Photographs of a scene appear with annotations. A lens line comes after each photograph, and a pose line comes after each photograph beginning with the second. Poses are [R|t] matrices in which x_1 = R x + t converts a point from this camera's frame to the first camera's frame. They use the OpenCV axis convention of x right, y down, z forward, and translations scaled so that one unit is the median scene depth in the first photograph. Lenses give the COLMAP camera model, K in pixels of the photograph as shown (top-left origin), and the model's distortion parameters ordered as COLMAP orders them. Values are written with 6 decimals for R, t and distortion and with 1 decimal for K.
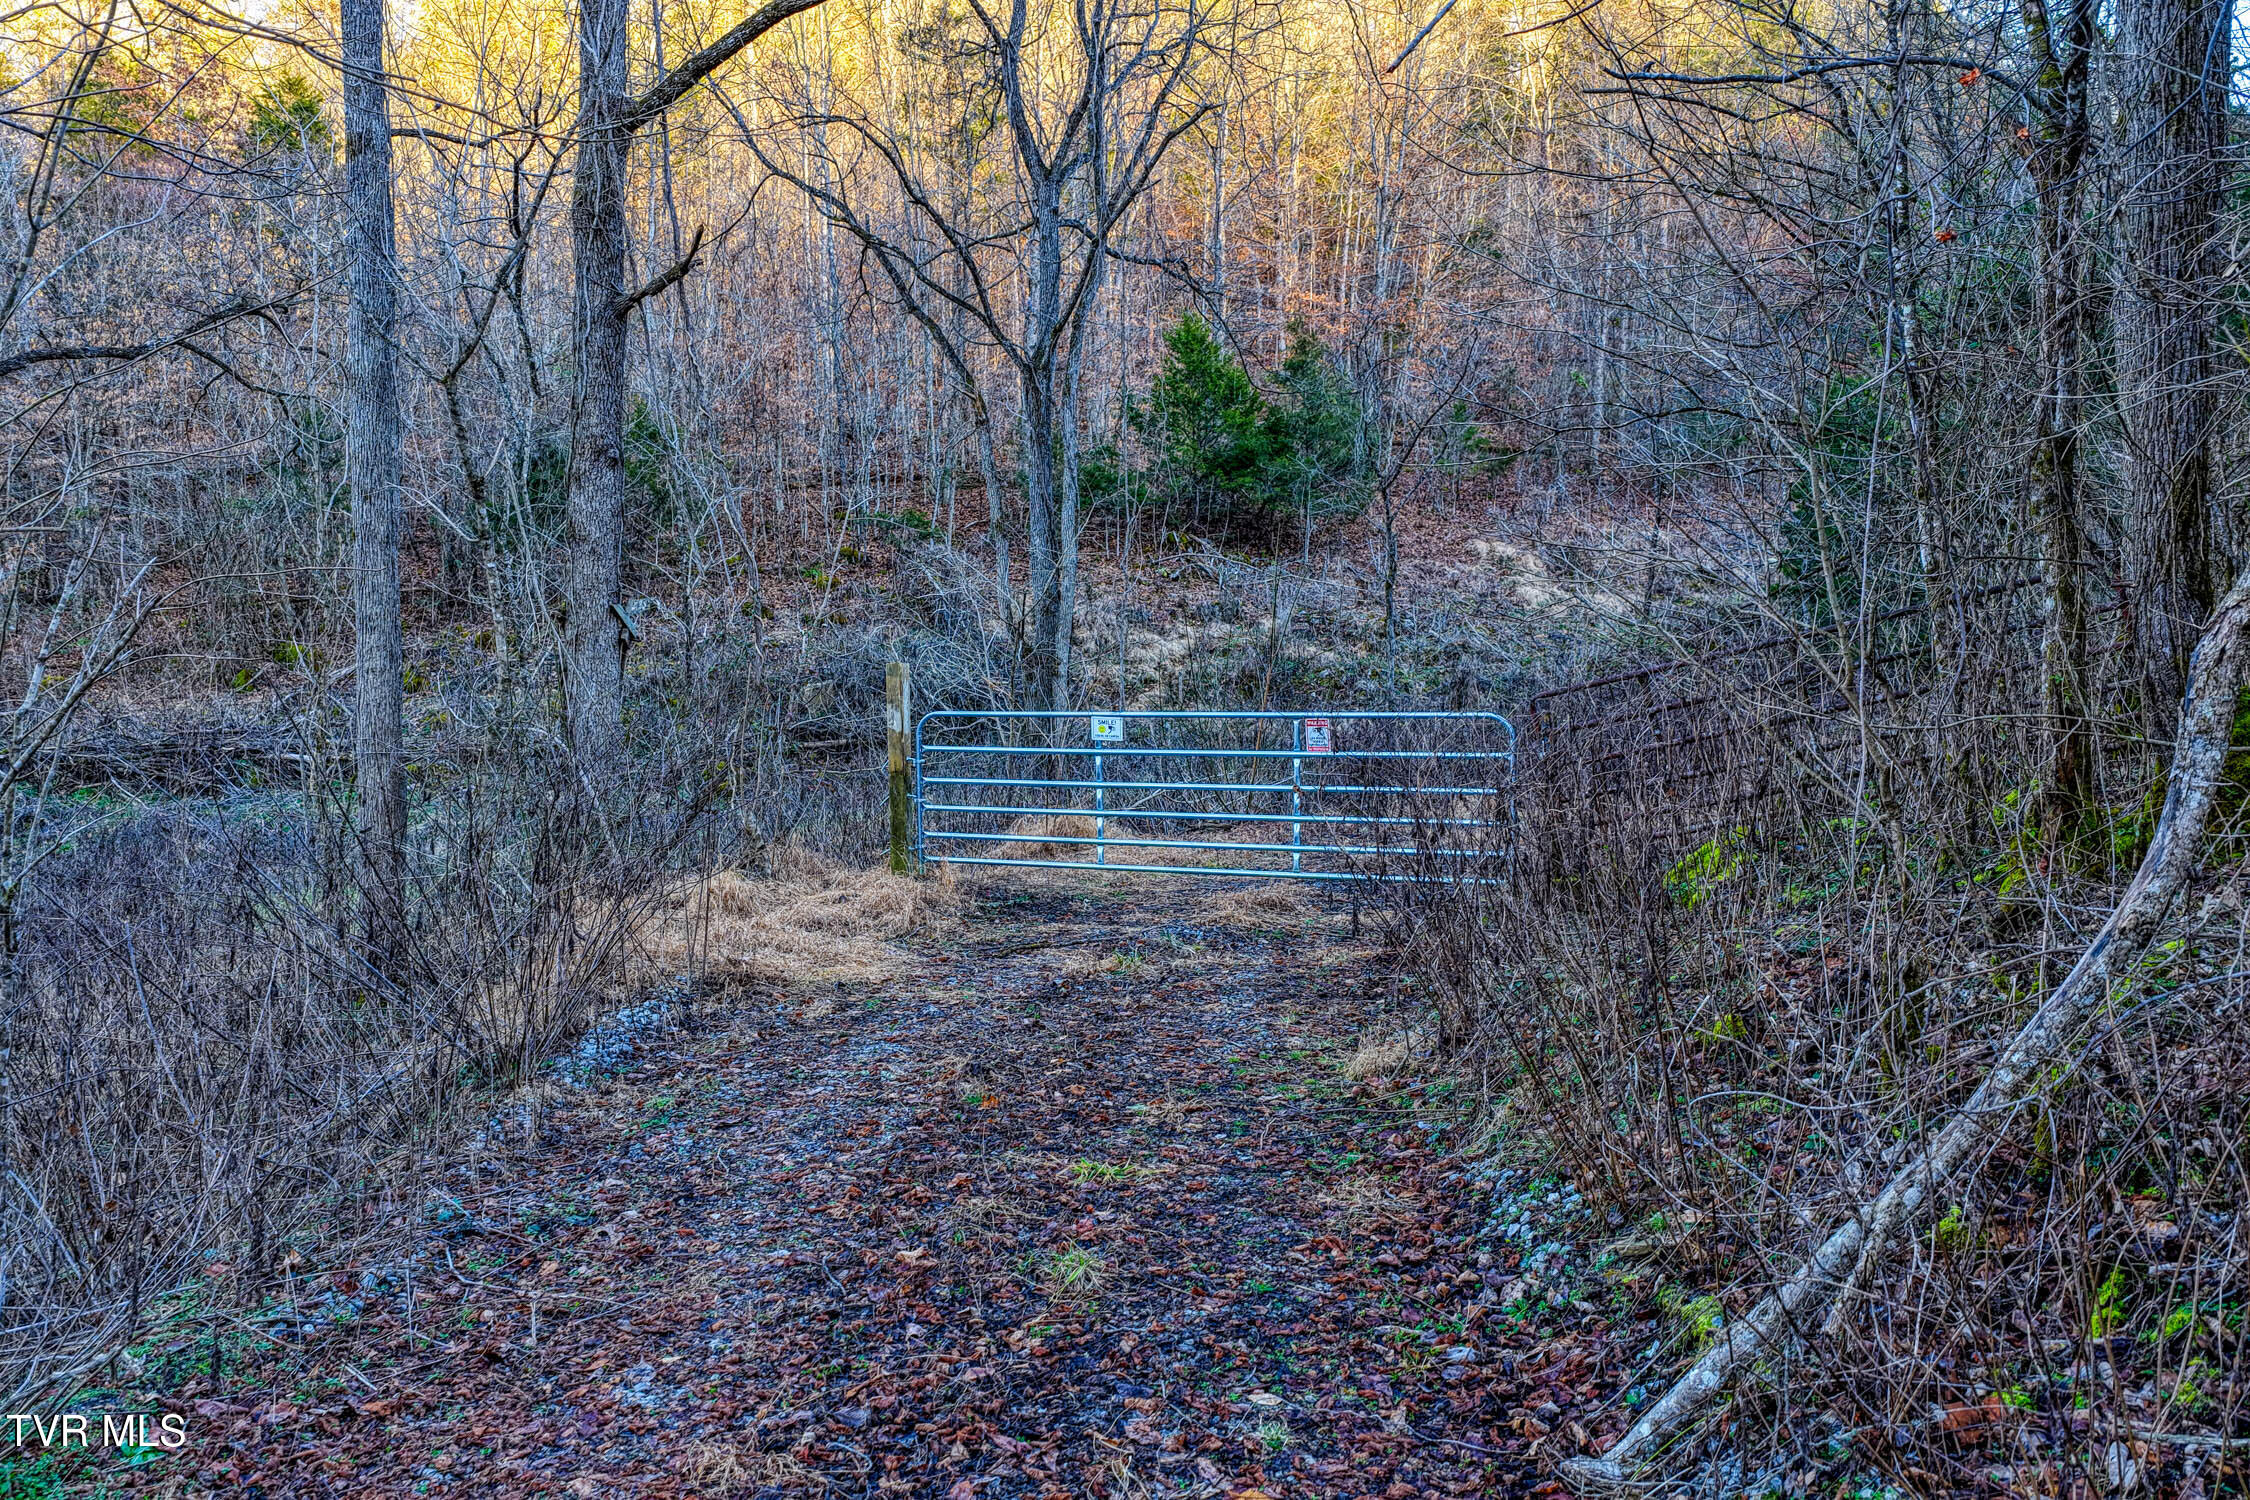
lens RADIAL K [[1867.9, 0, 1125.9], [0, 1867.9, 746.7], [0, 0, 1]] dist [-0.012965, 0.039230]
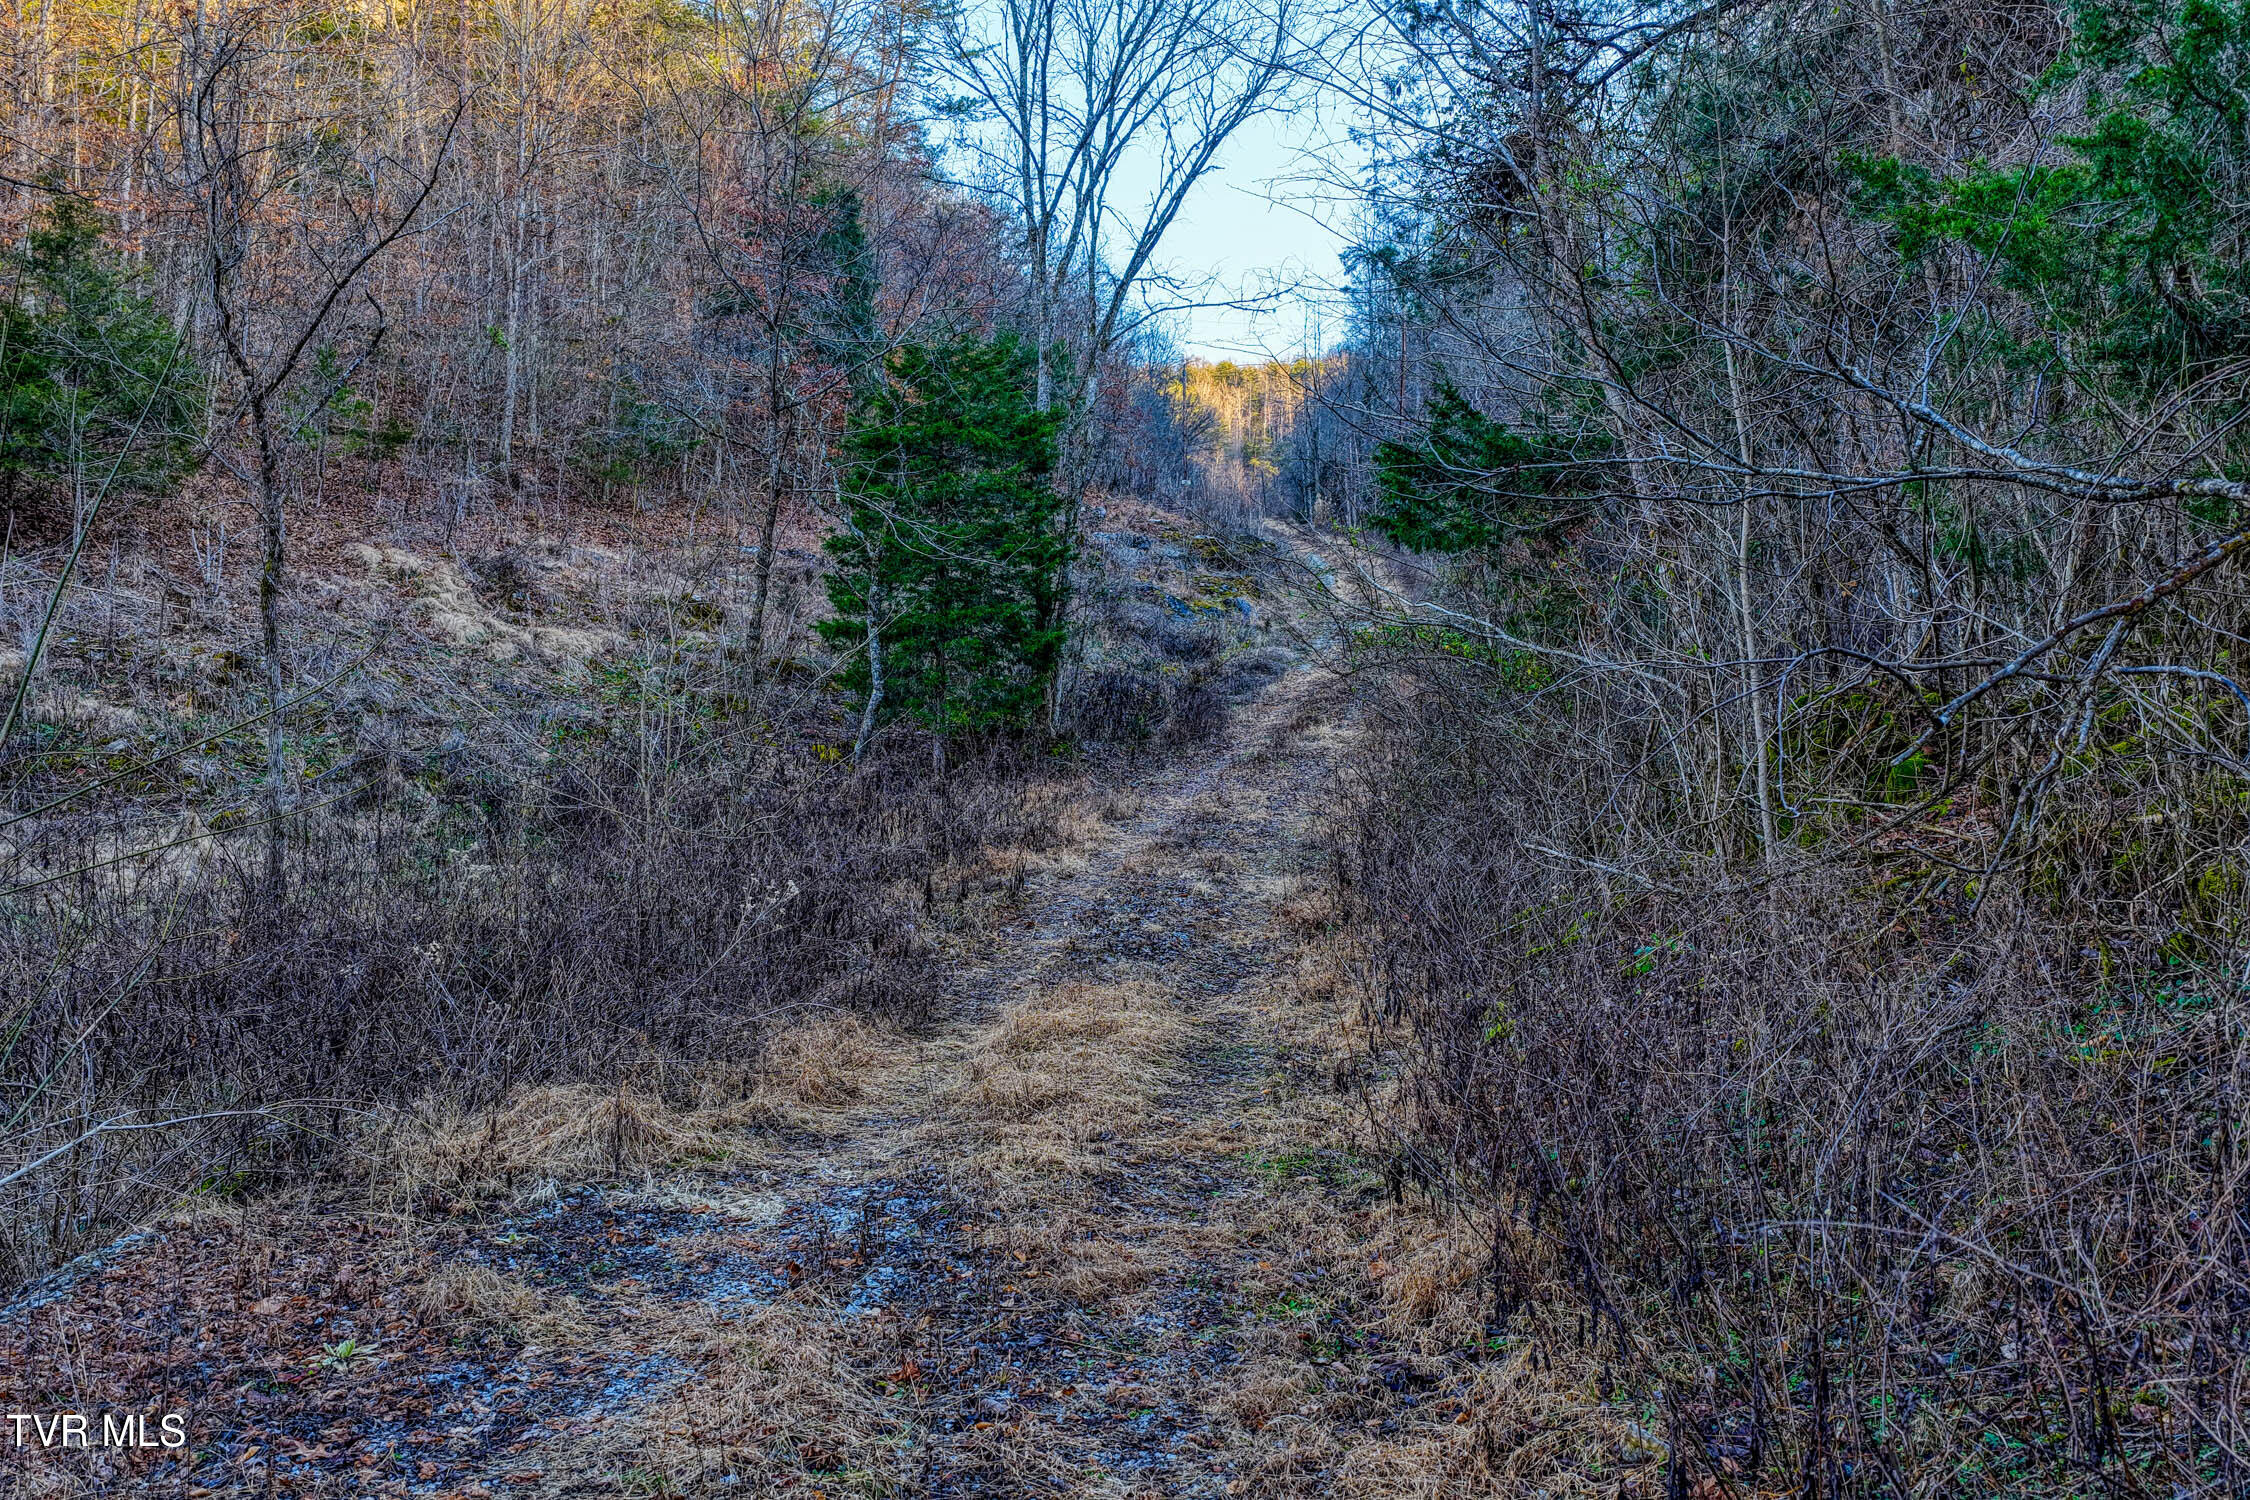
lens RADIAL K [[1867.9, 0, 1129.7], [0, 1867.9, 747.5], [0, 0, 1]] dist [-0.012965, 0.039230]
pose [[0.817666, -0.001639, 0.575691, 0.026936], [0.015598, 0.999692, -0.019309, -0.020300], [-0.575482, 0.024768, 0.817440, 0.308852]]
